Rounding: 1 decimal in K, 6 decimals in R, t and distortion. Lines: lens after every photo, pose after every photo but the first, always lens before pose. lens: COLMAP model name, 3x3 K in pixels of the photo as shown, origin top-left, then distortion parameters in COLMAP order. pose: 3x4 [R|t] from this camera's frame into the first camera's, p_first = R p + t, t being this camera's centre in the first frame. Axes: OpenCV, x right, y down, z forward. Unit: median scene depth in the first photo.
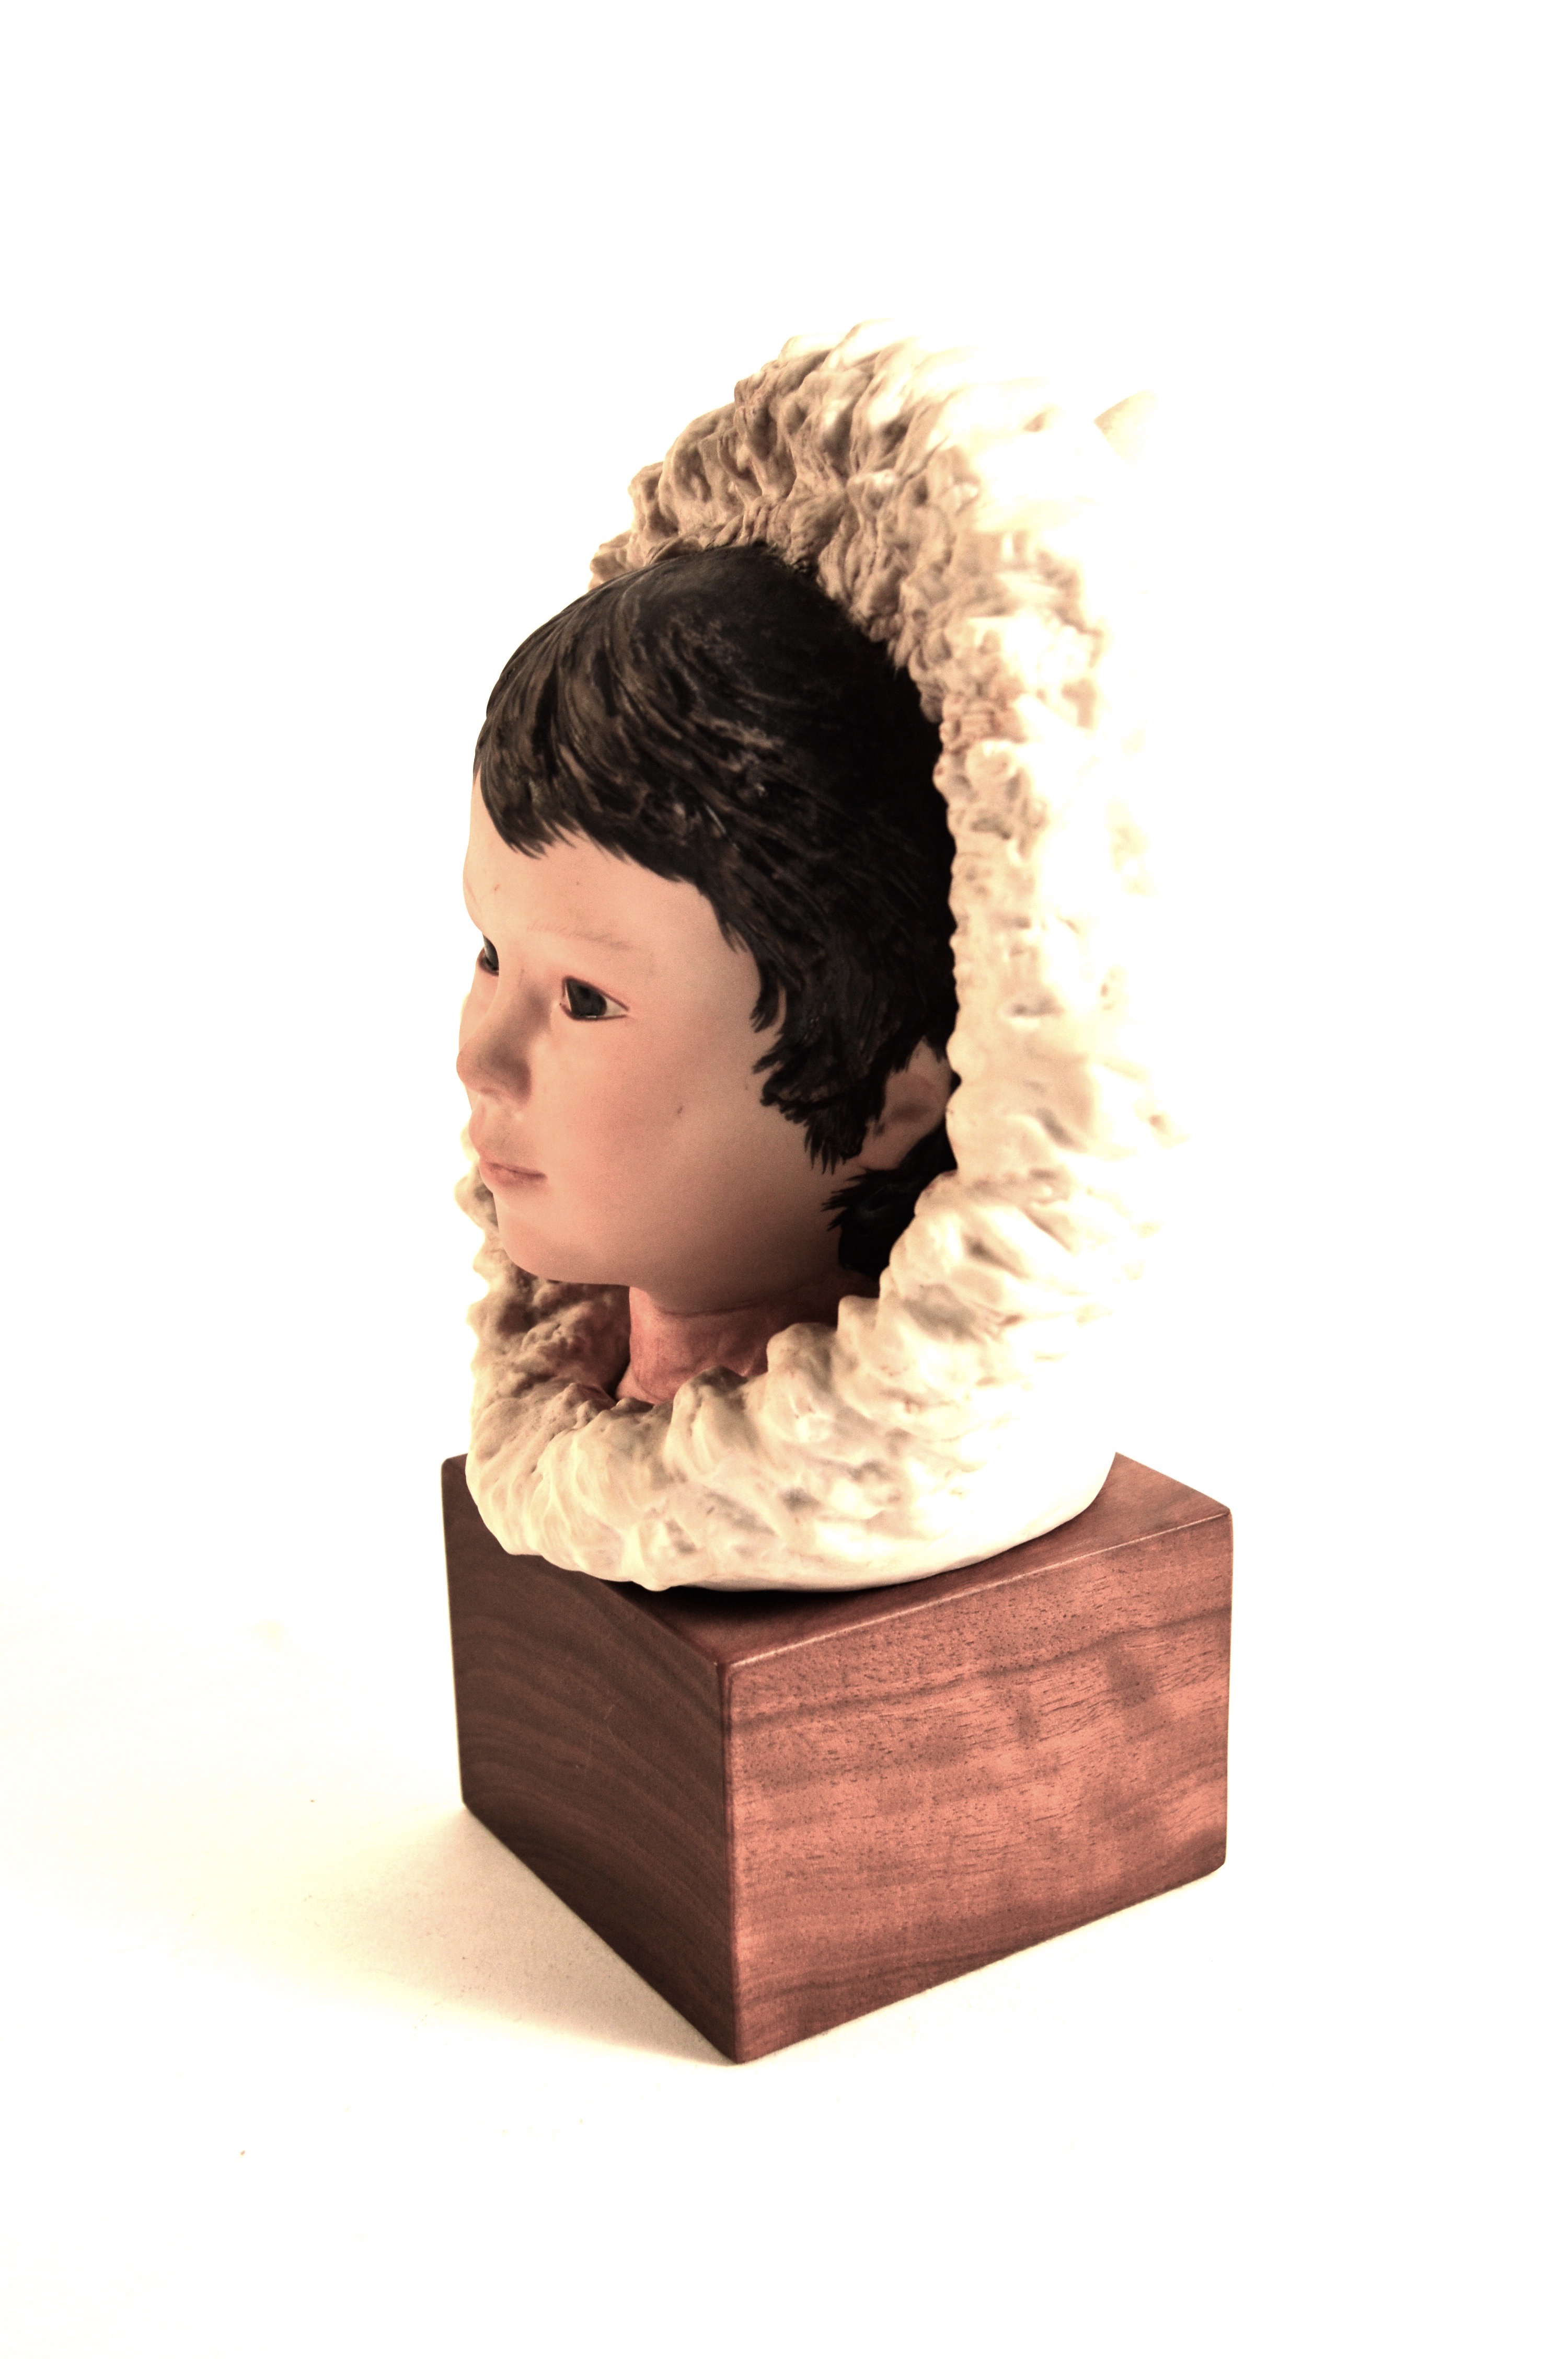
lens RADIAL K [[2415.8, 0, 784.0], [0, 2415.8, 1179.5], [0, 0, 1]] dist [-0.085482, -0.000795]
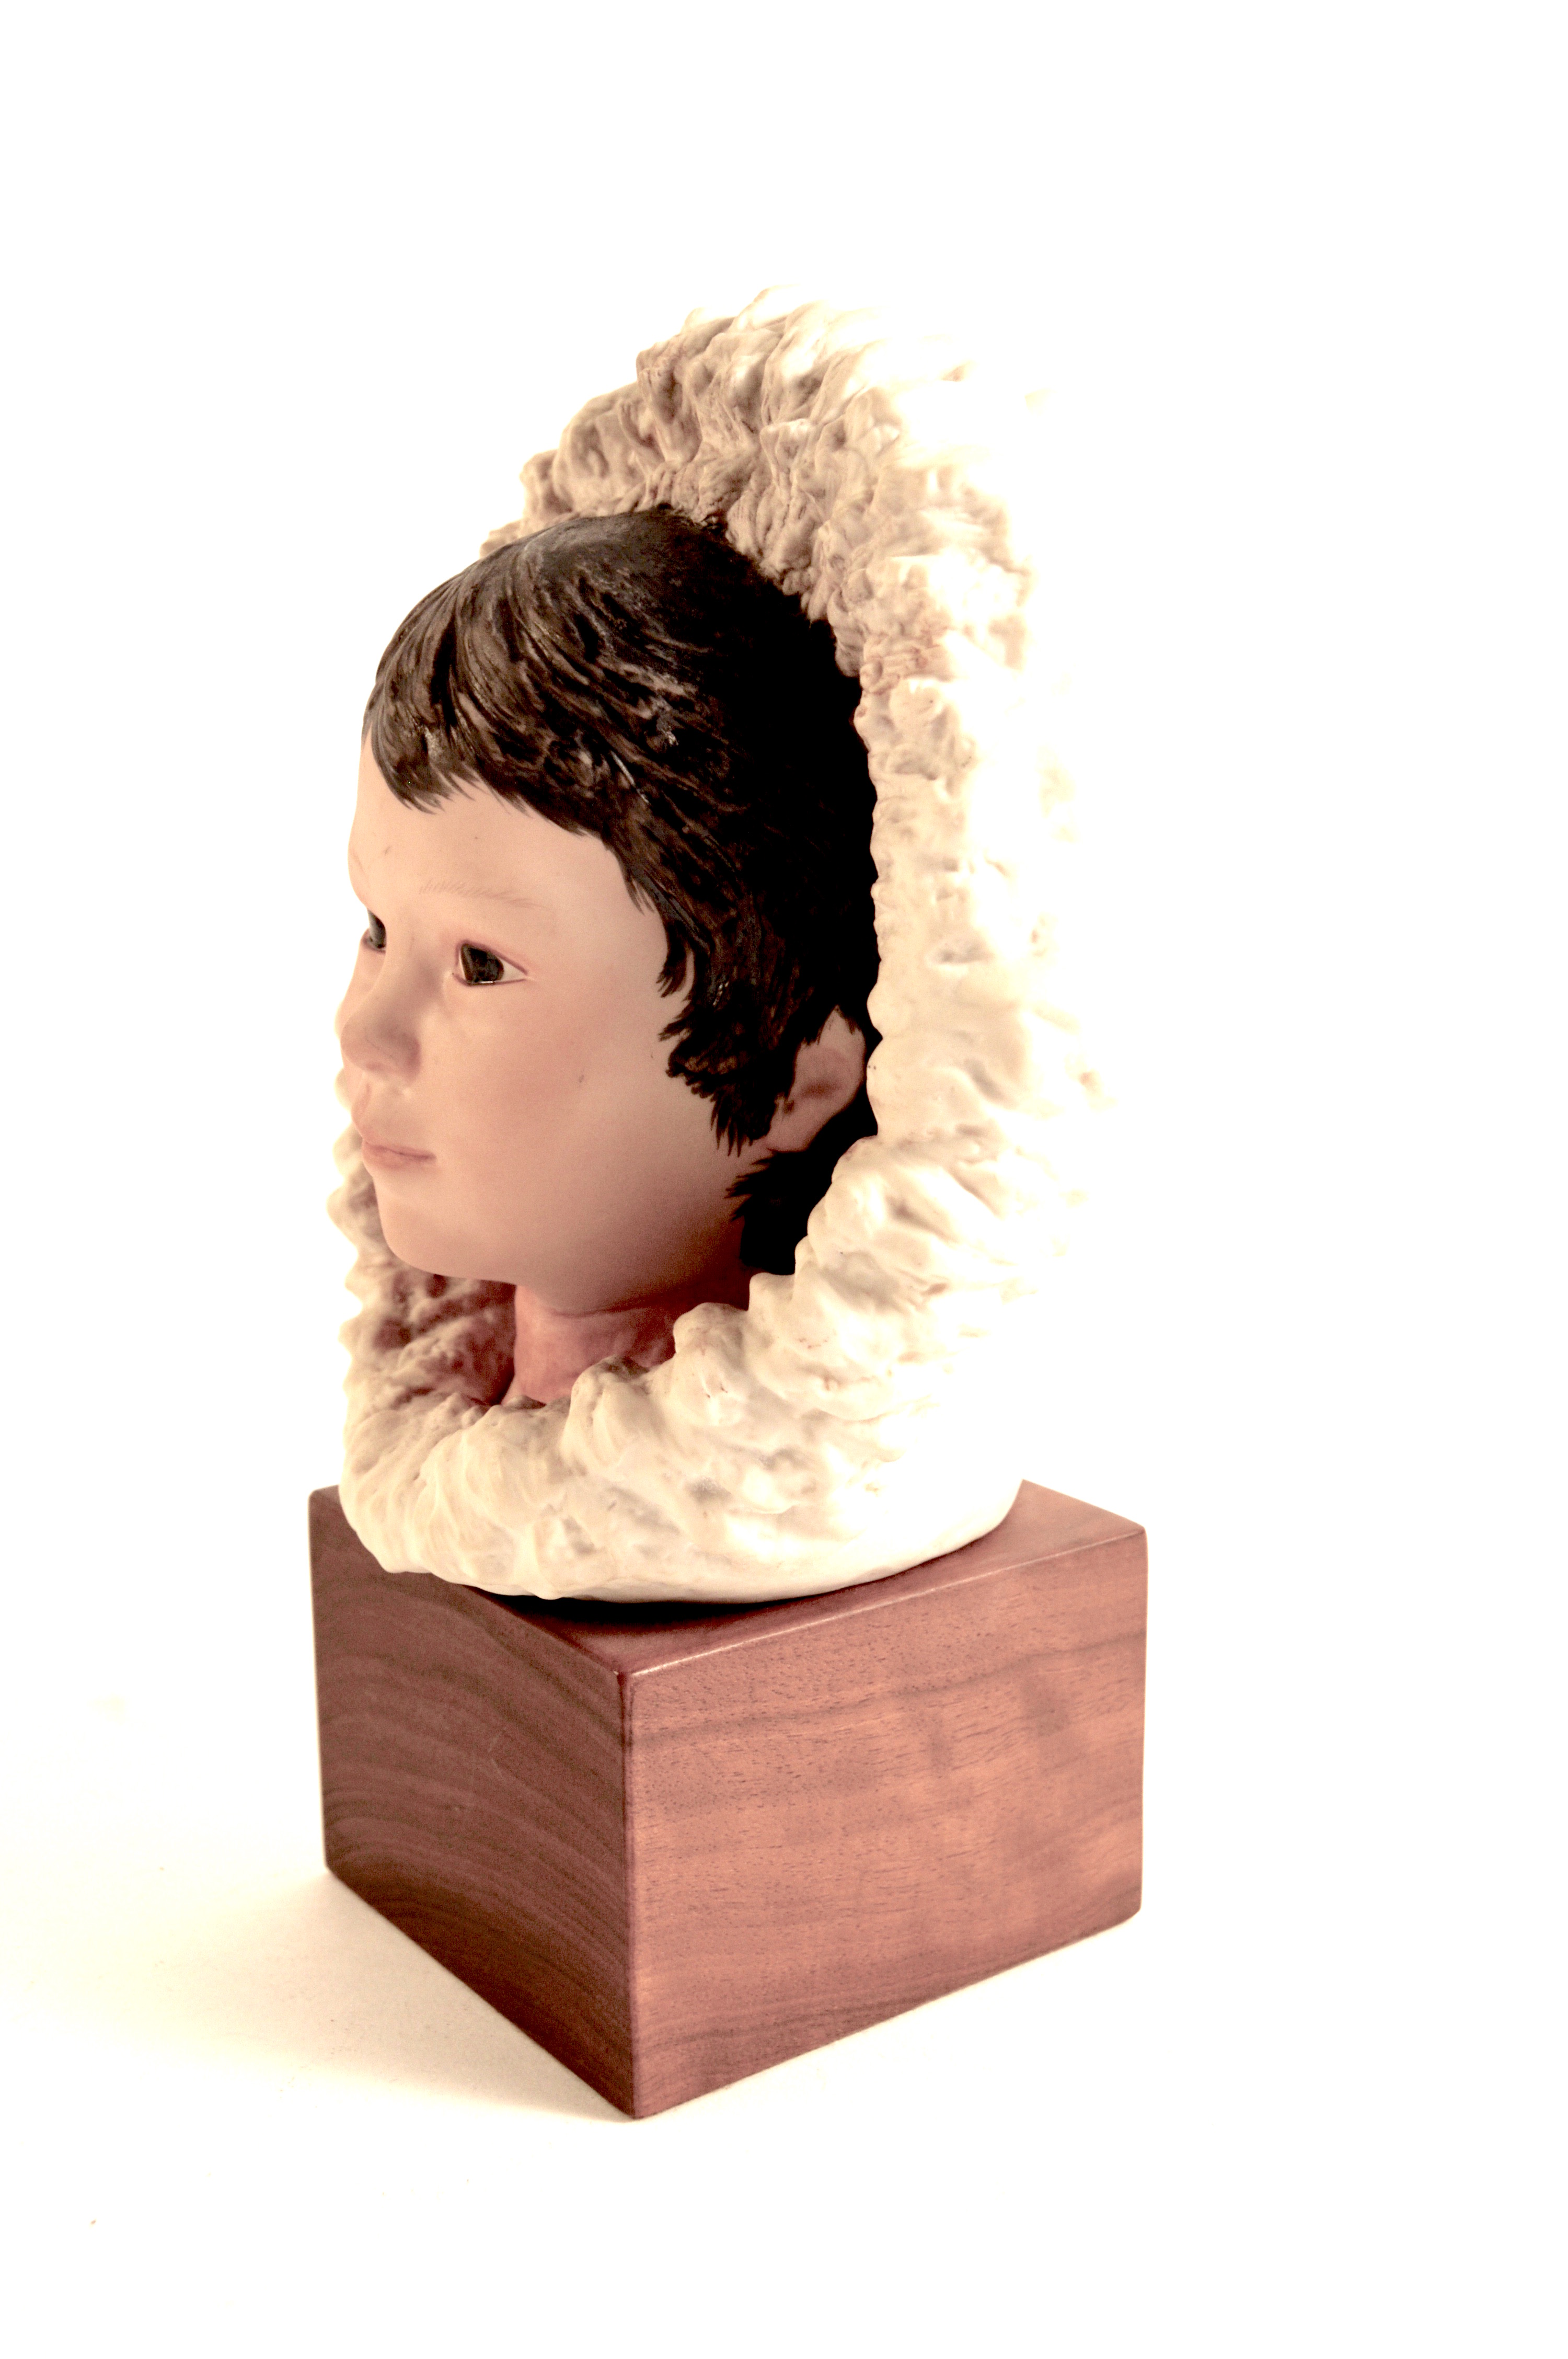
lens RADIAL K [[2415.8, 0, 784.0], [0, 2415.8, 1179.5], [0, 0, 1]] dist [-0.085482, -0.000795]
pose [[0.997260, 0.003847, 0.073877, -0.032998], [0.001558, 0.997333, -0.072972, 0.078165], [-0.073961, 0.072887, 0.994594, 0.054538]]
